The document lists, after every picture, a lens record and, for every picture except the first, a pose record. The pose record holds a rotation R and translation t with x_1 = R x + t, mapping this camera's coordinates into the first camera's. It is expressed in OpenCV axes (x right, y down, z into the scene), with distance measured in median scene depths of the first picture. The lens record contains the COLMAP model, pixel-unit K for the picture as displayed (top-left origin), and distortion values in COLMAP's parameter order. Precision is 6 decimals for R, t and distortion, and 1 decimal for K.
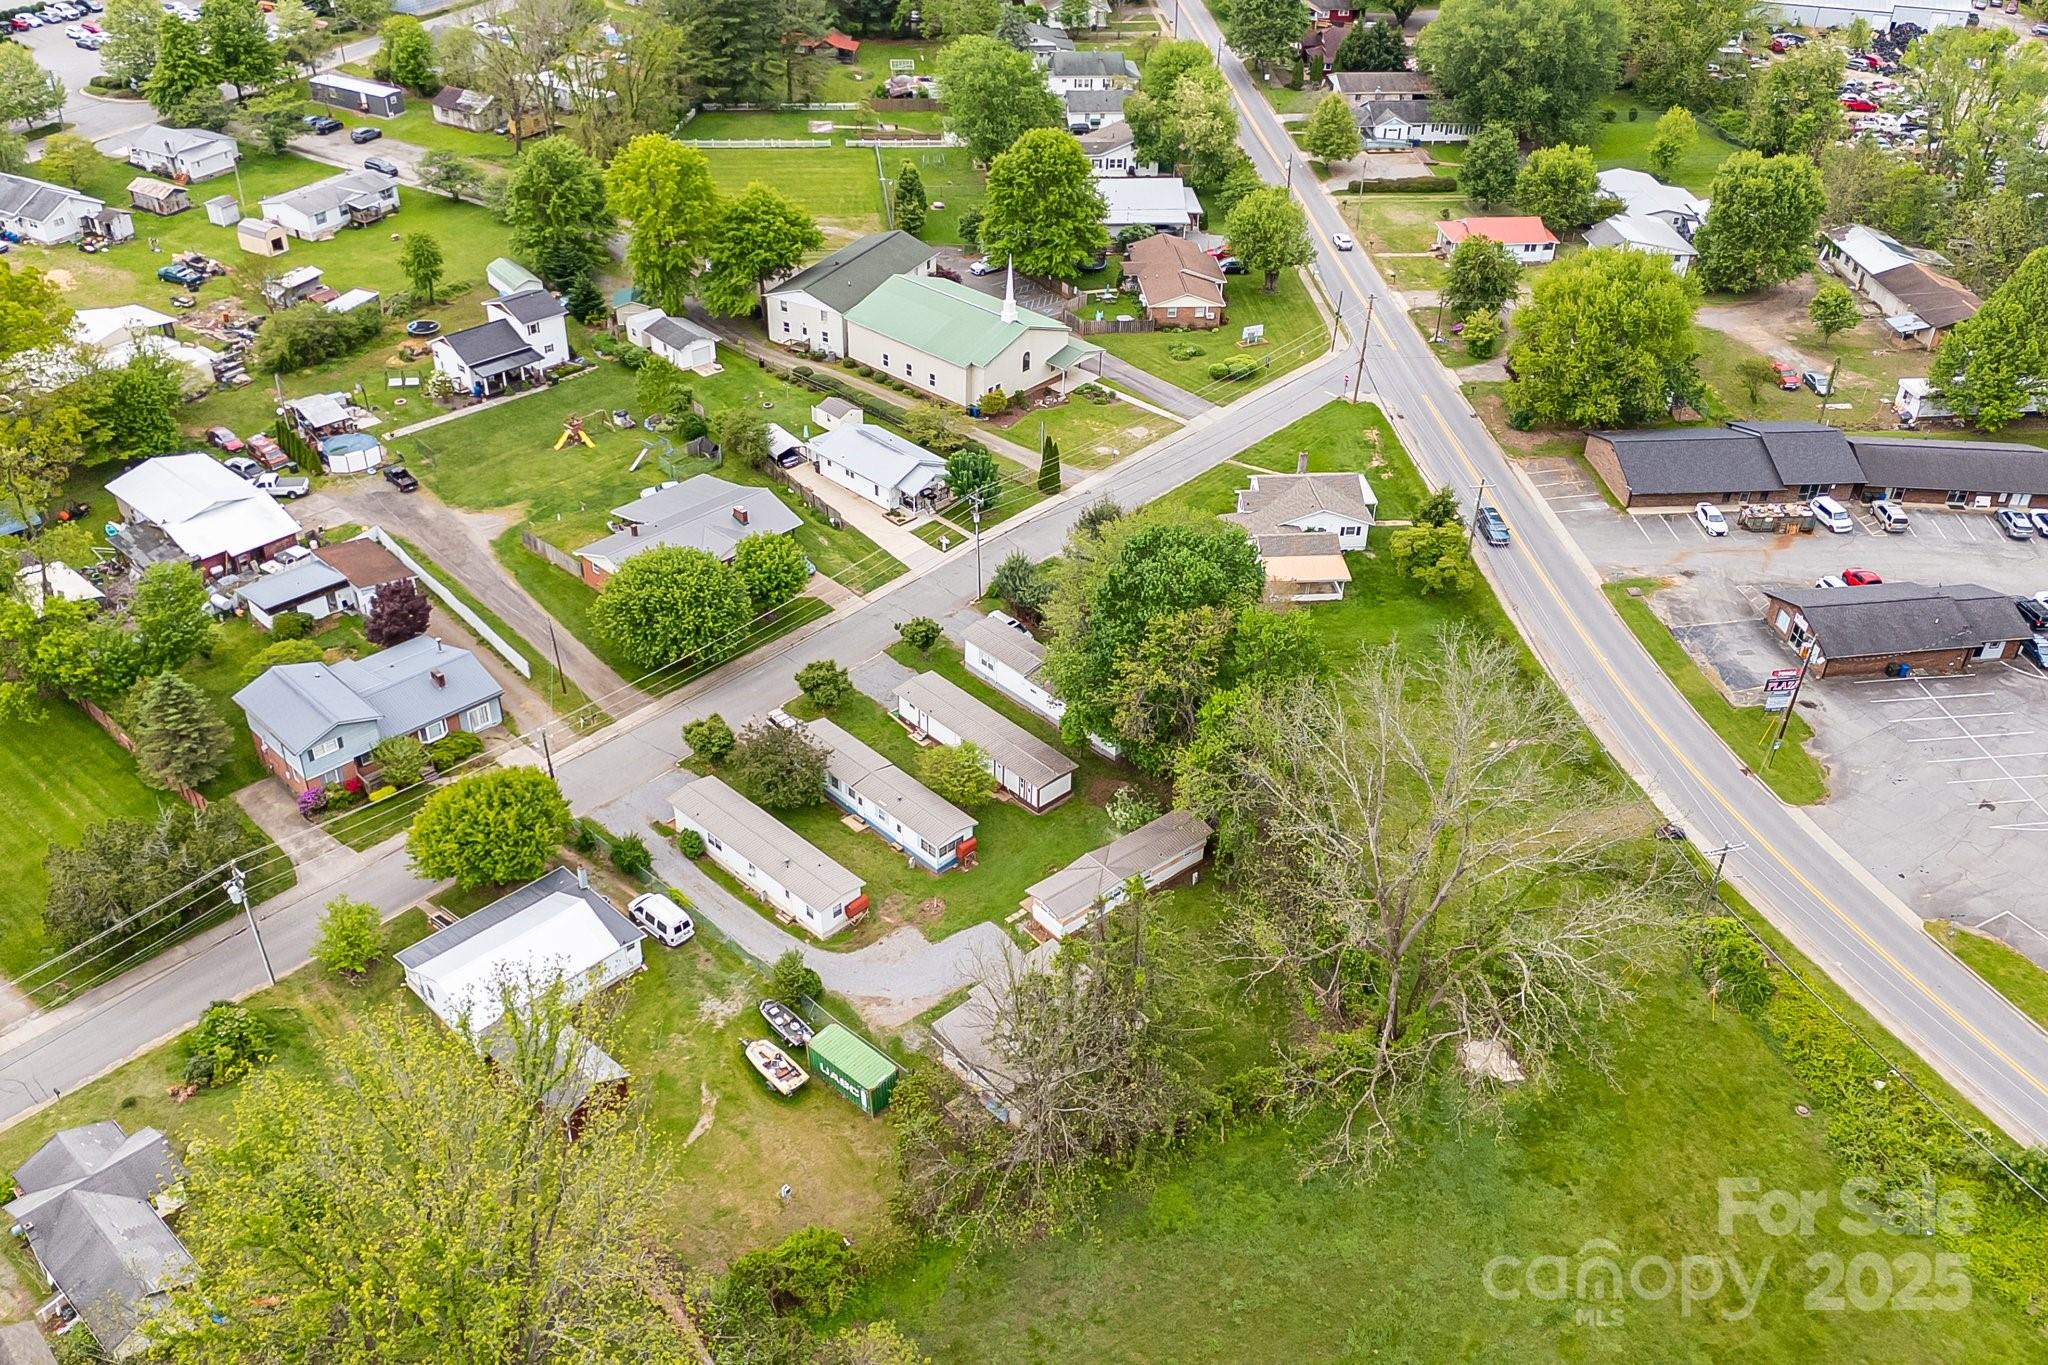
lens RADIAL K [[1780.0, 0, 1027.7], [0, 1780.0, 664.2], [0, 0, 1]] dist [0.093687, -0.108741]
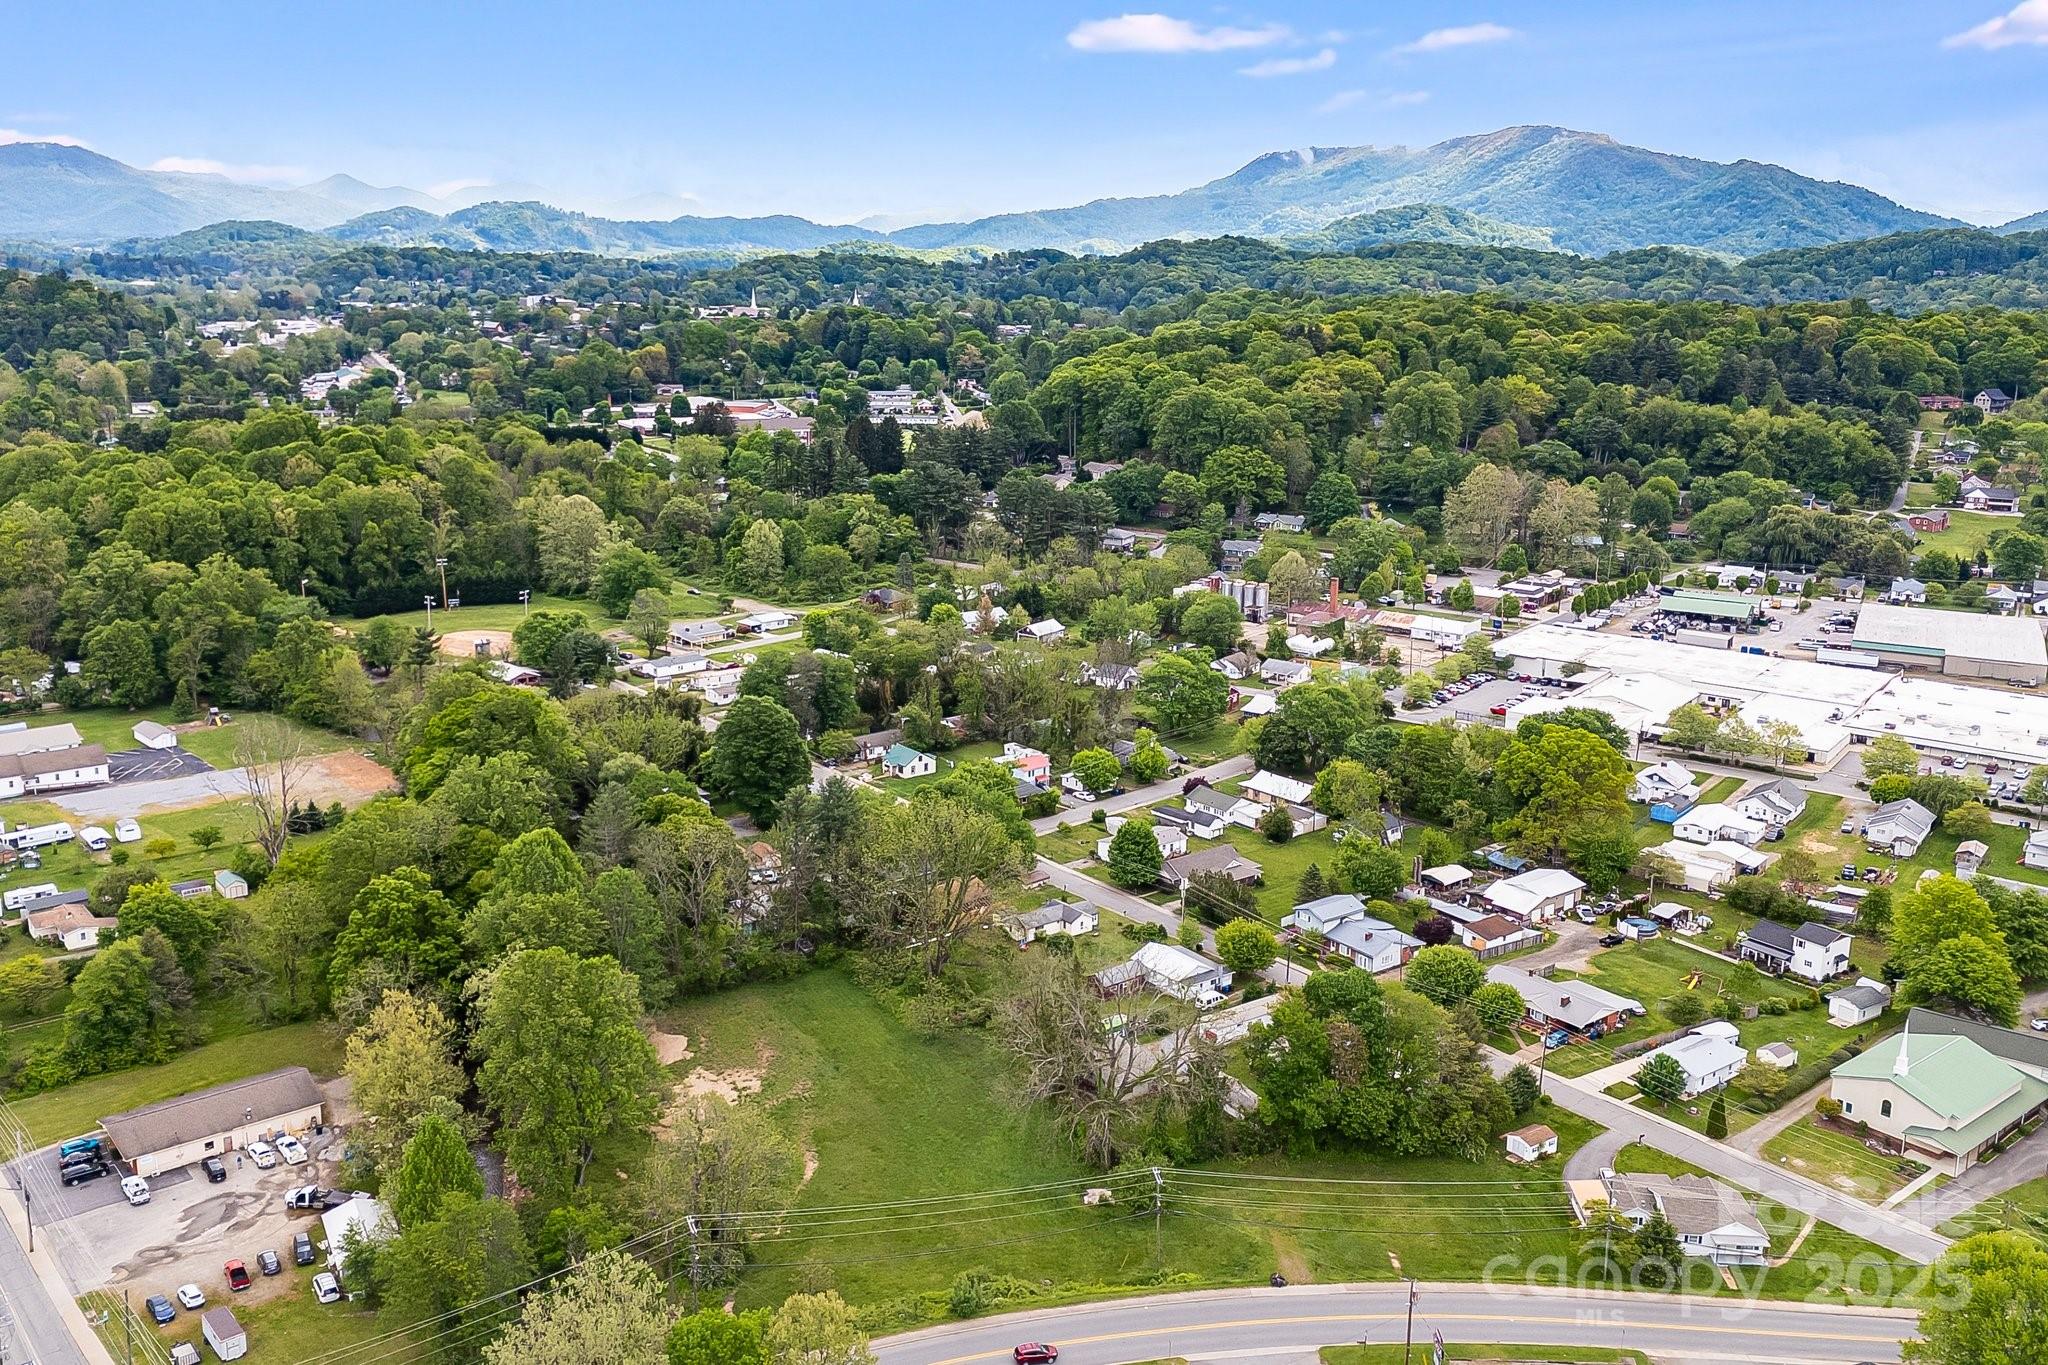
lens RADIAL K [[1780.0, 0, 1018.2], [0, 1780.0, 675.7], [0, 0, 1]] dist [0.093687, -0.108741]
pose [[-0.147132, 0.209196, -0.966742, 1.294489], [-0.565431, 0.784147, 0.255739, -0.413482], [0.811567, 0.584253, 0.002913, 0.417143]]
